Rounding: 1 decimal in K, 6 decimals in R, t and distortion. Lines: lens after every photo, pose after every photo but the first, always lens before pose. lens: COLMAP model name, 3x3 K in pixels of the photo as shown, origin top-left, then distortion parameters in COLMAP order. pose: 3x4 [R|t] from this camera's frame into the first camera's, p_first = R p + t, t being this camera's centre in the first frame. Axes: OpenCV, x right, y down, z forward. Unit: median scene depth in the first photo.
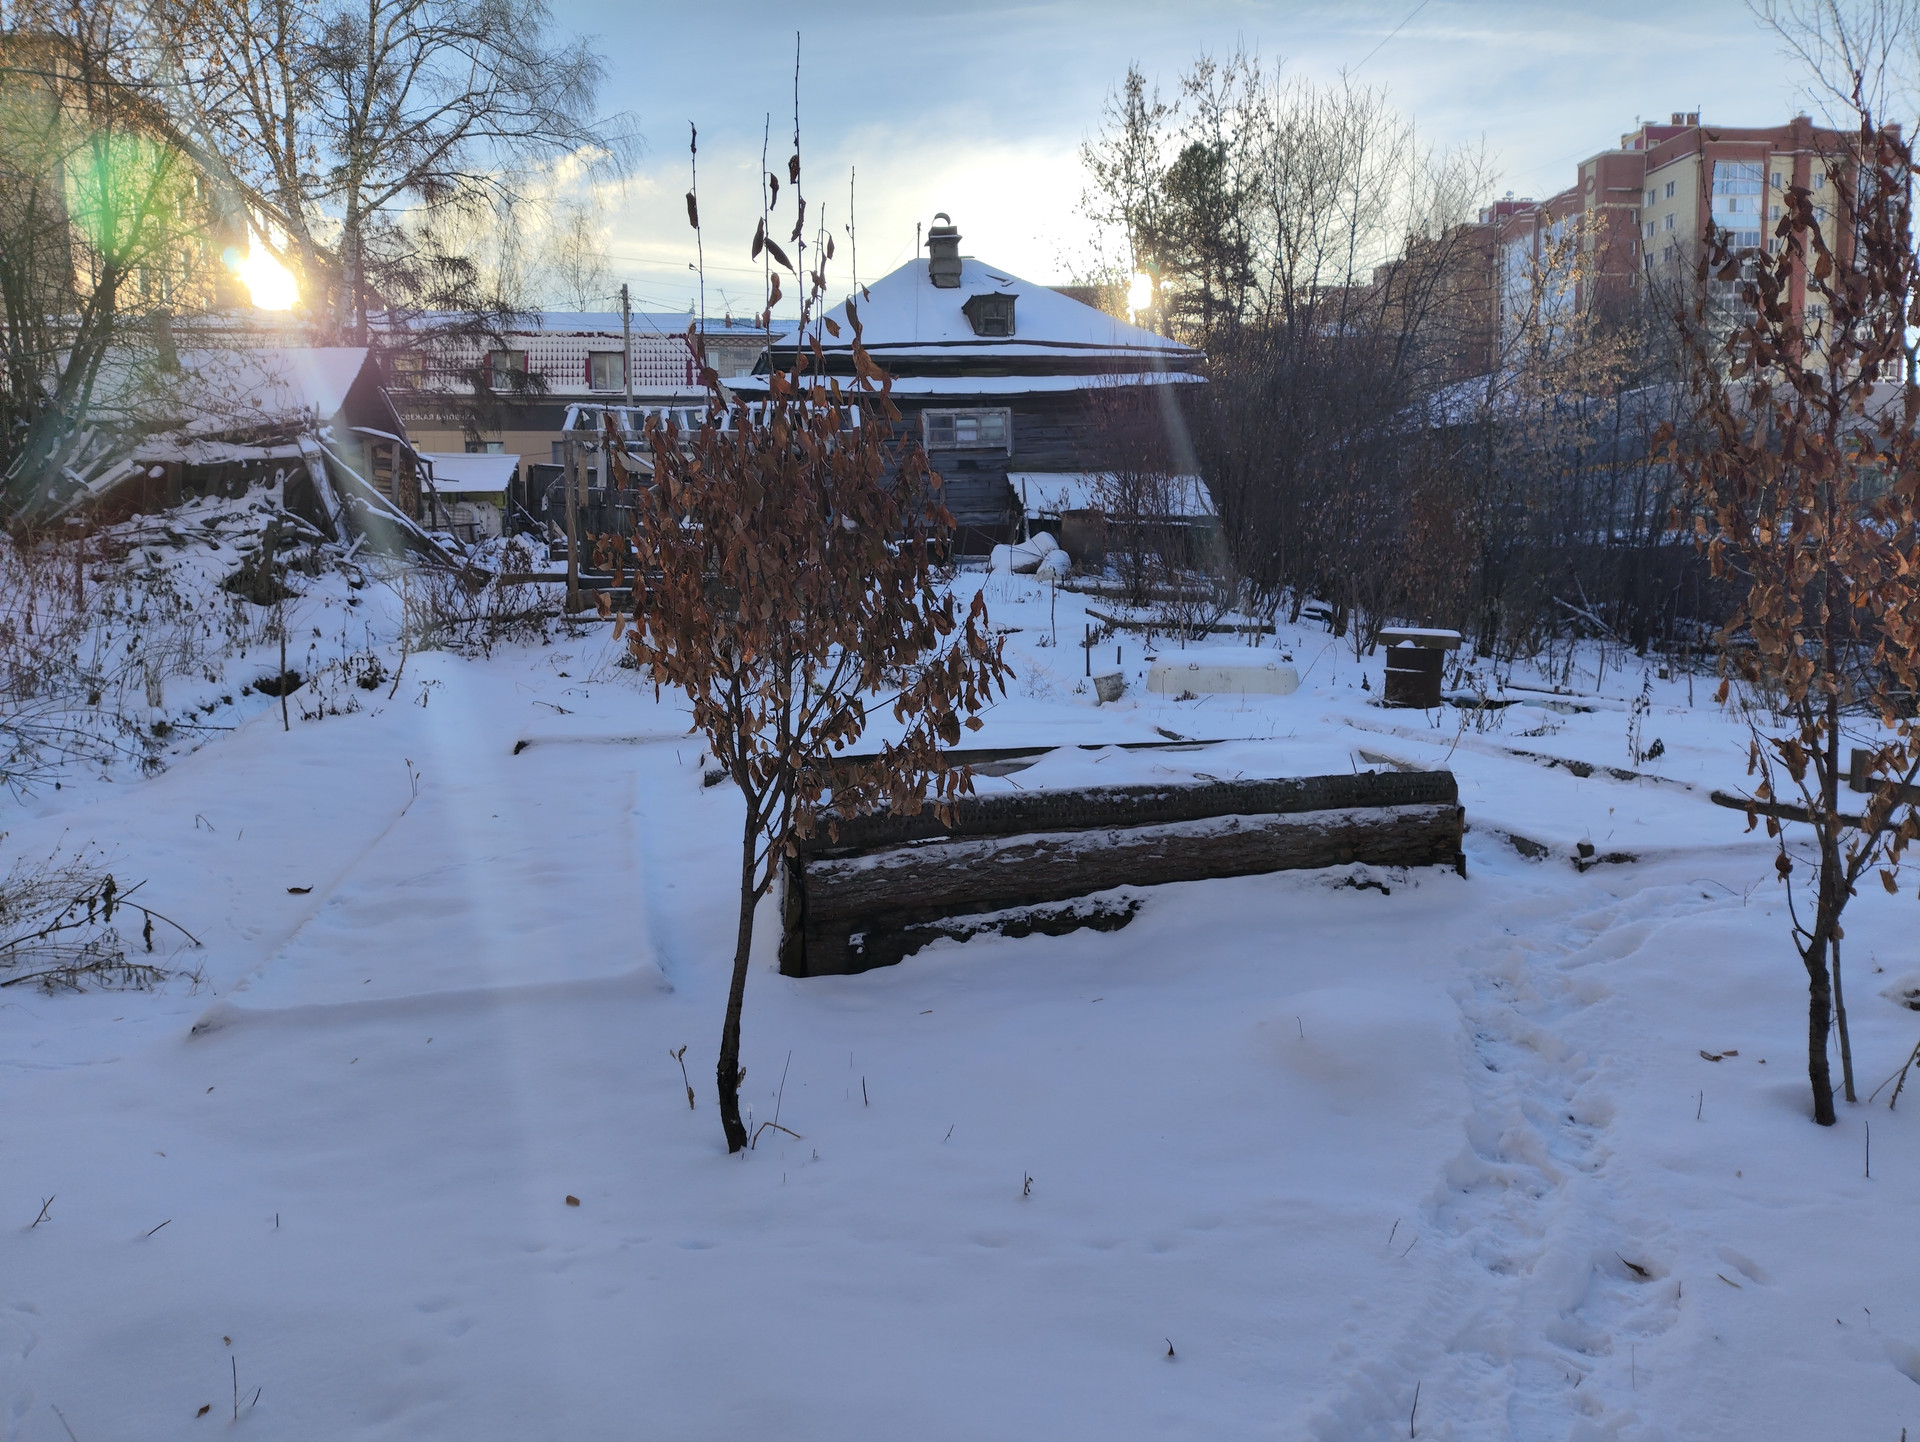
lens RADIAL K [[1376.7, 0, 967.3], [0, 1376.7, 703.0], [0, 0, 1]] dist [0.021050, -0.077189]
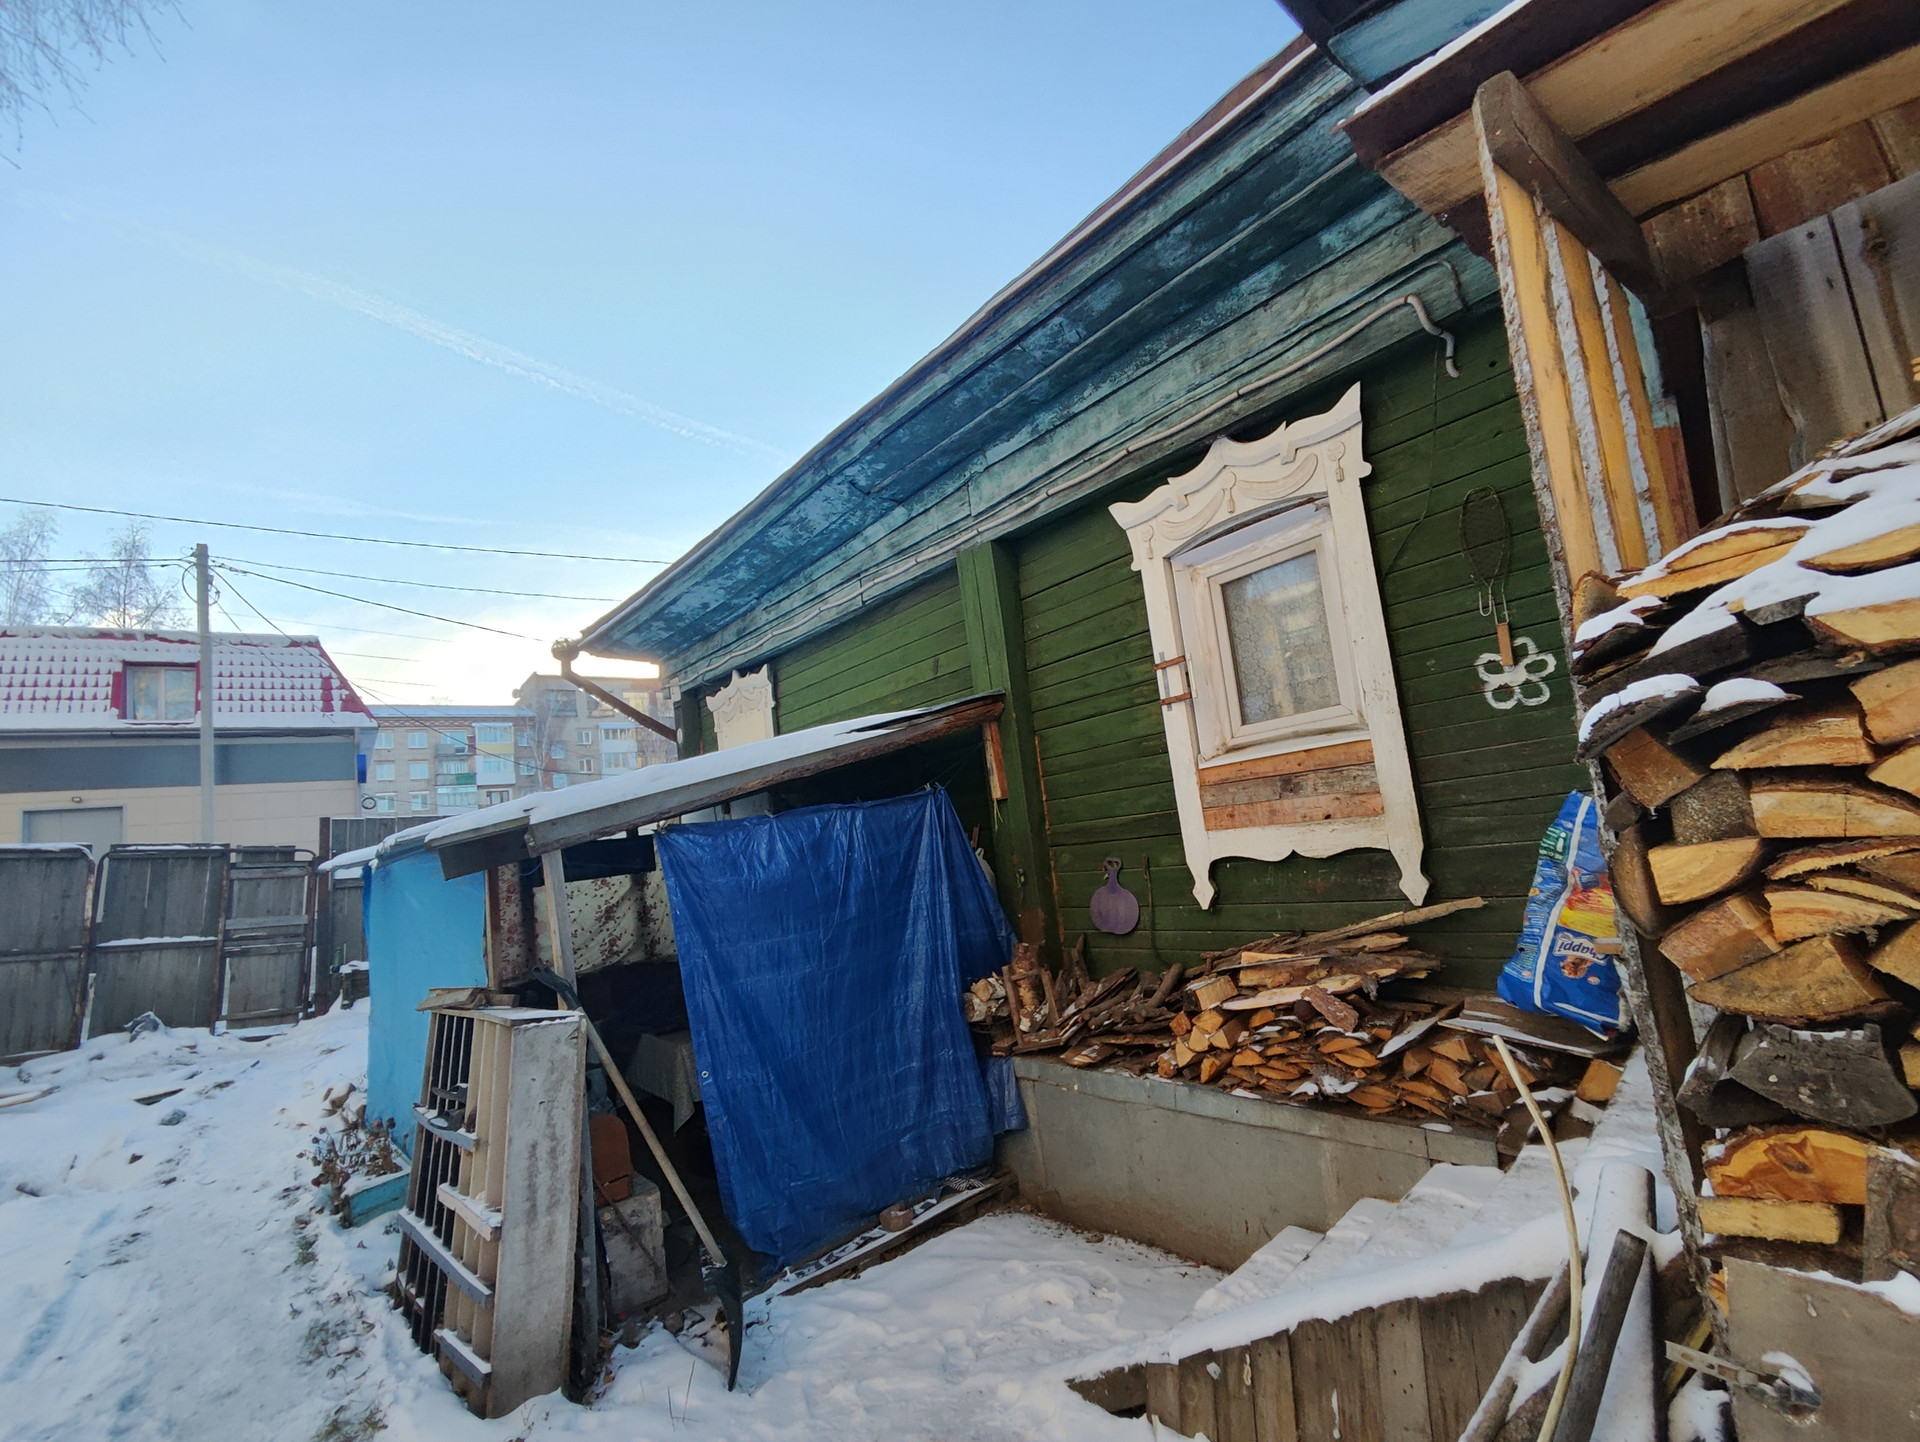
lens RADIAL K [[881.3, 0, 966.5], [0, 881.3, 748.2], [0, 0, 1]] dist [-0.003361, 0.007009]
pose [[0.880876, -0.030690, 0.472351, -0.132693], [0.145710, 0.967021, -0.208899, -0.082979], [-0.450363, 0.252840, 0.856298, 0.511006]]
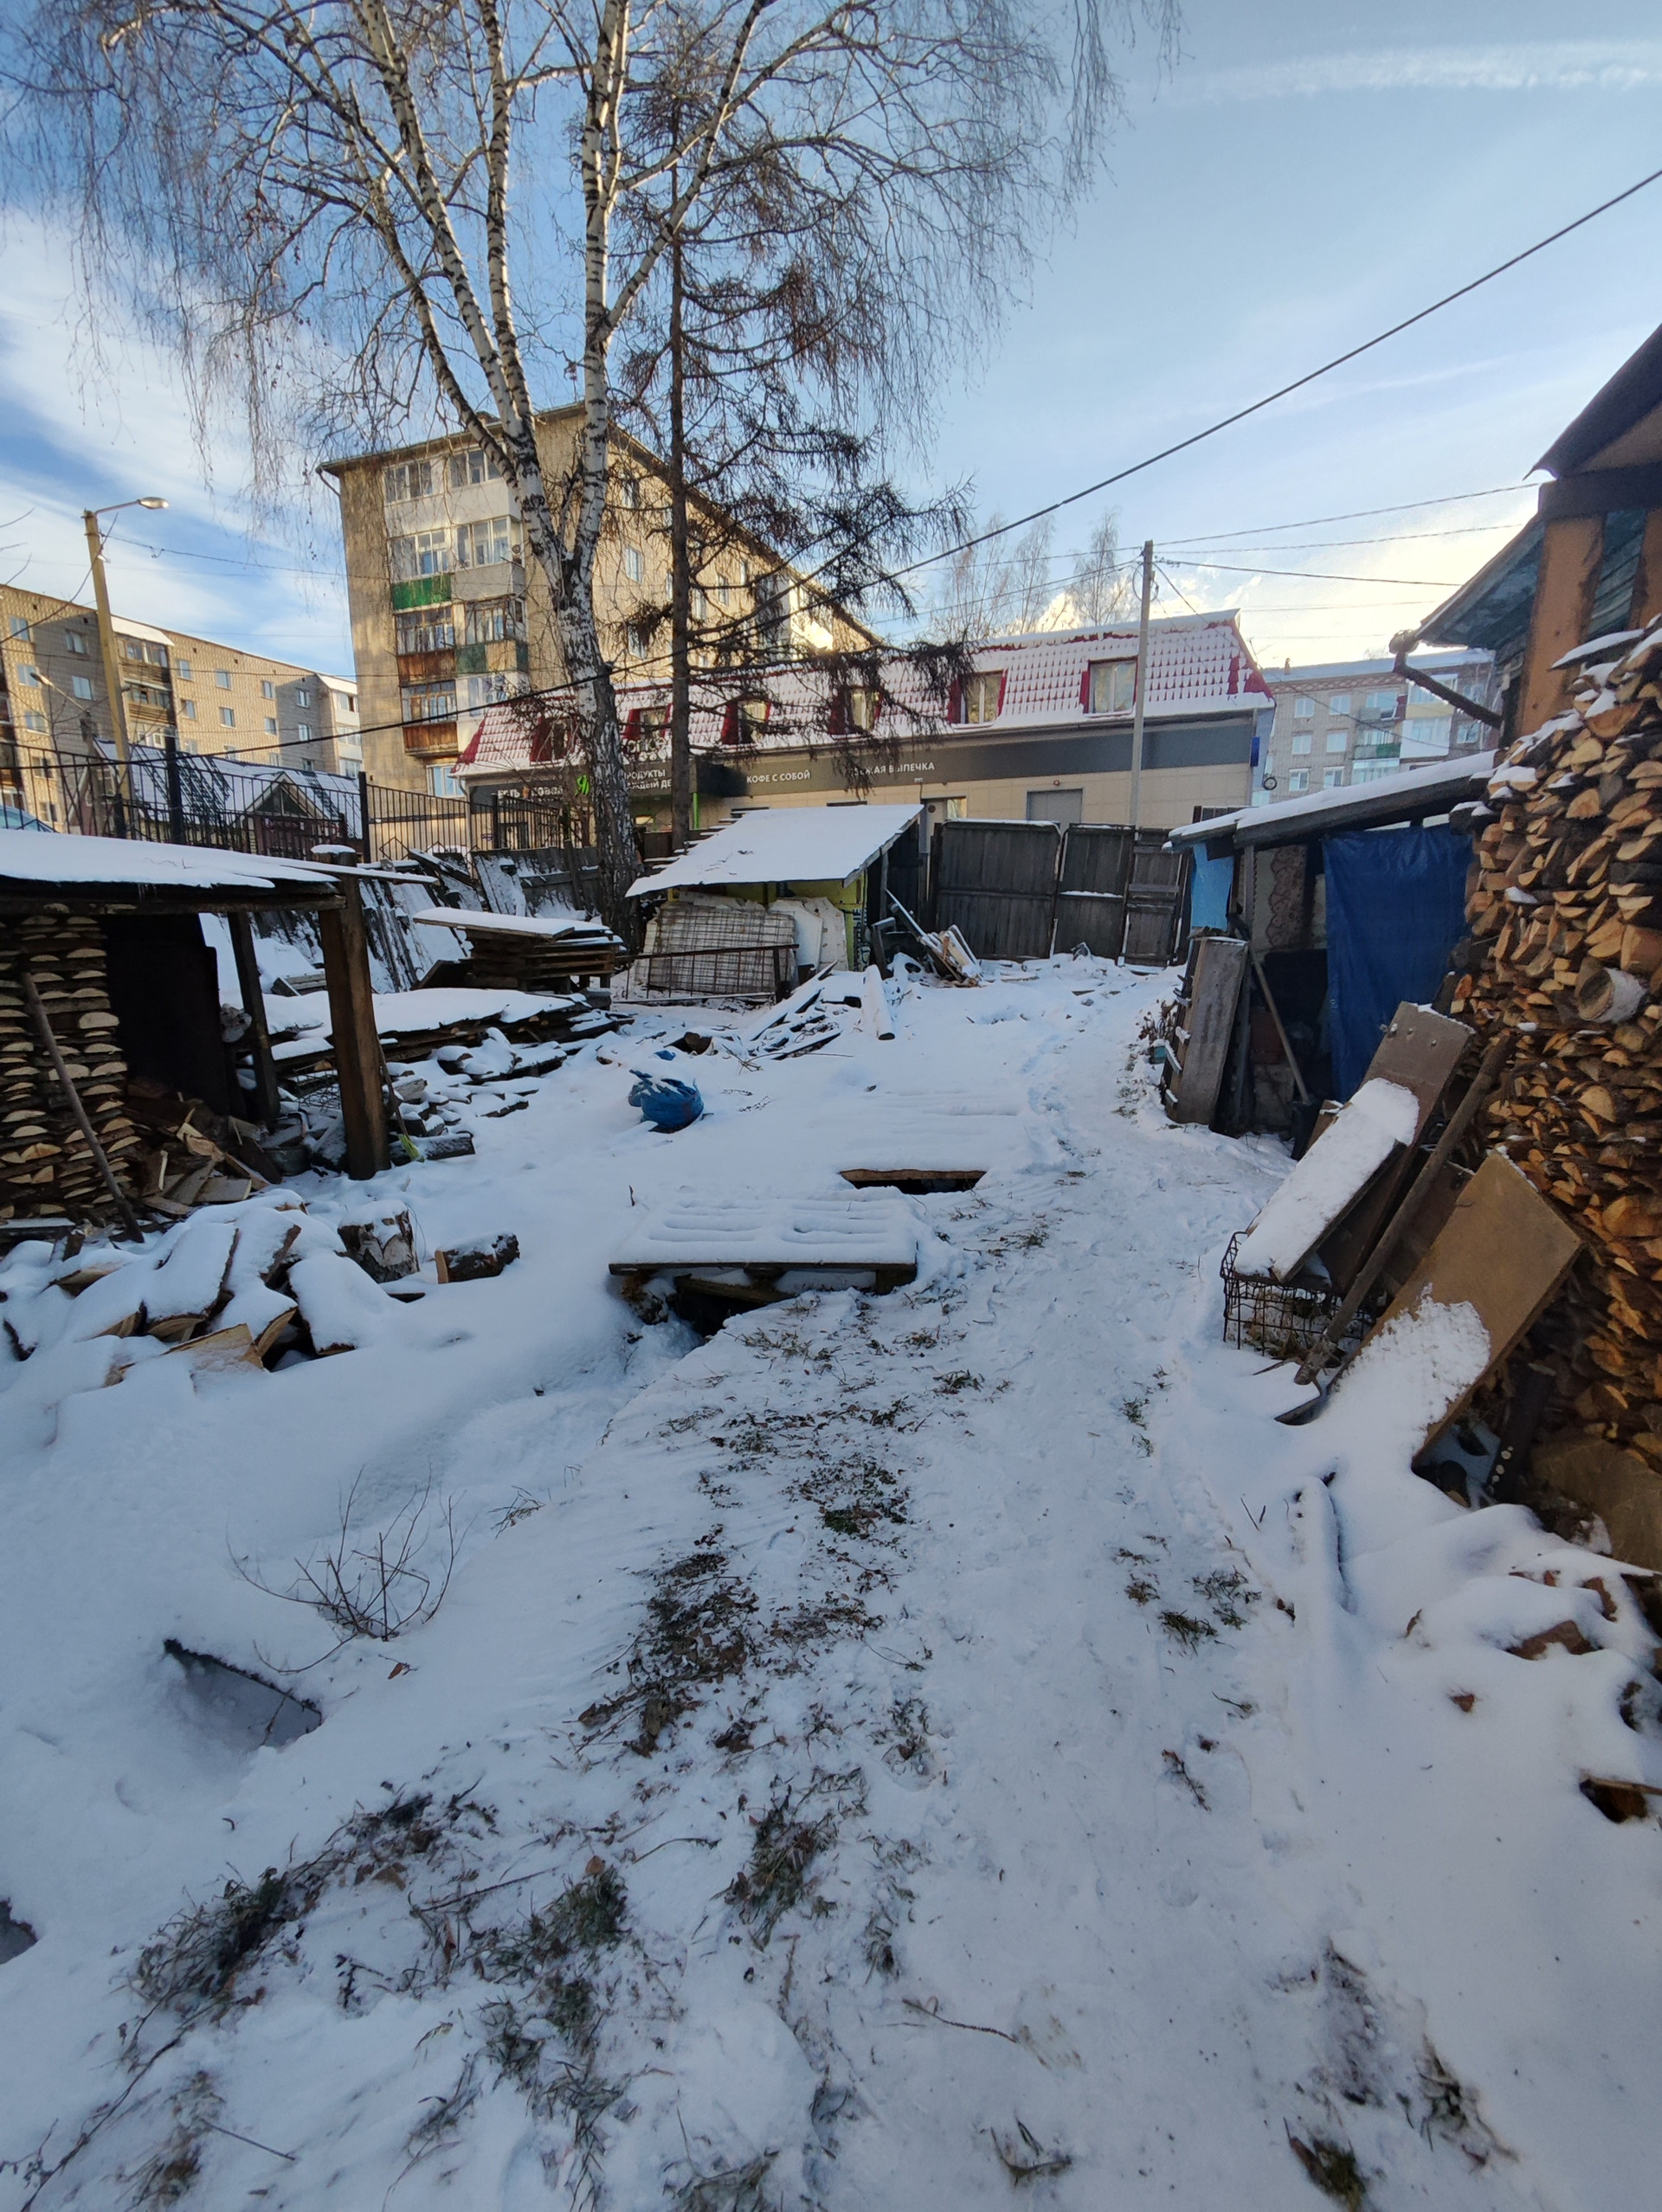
lens RADIAL K [[1015.5, 0, 804.0], [0, 1015.5, 1128.1], [0, 0, 1]] dist [-0.003361, 0.007009]
pose [[0.860320, 0.109017, -0.497960, -0.110697], [-0.051056, 0.990380, 0.128613, -0.072876], [0.507190, -0.085225, 0.857610, 0.446592]]
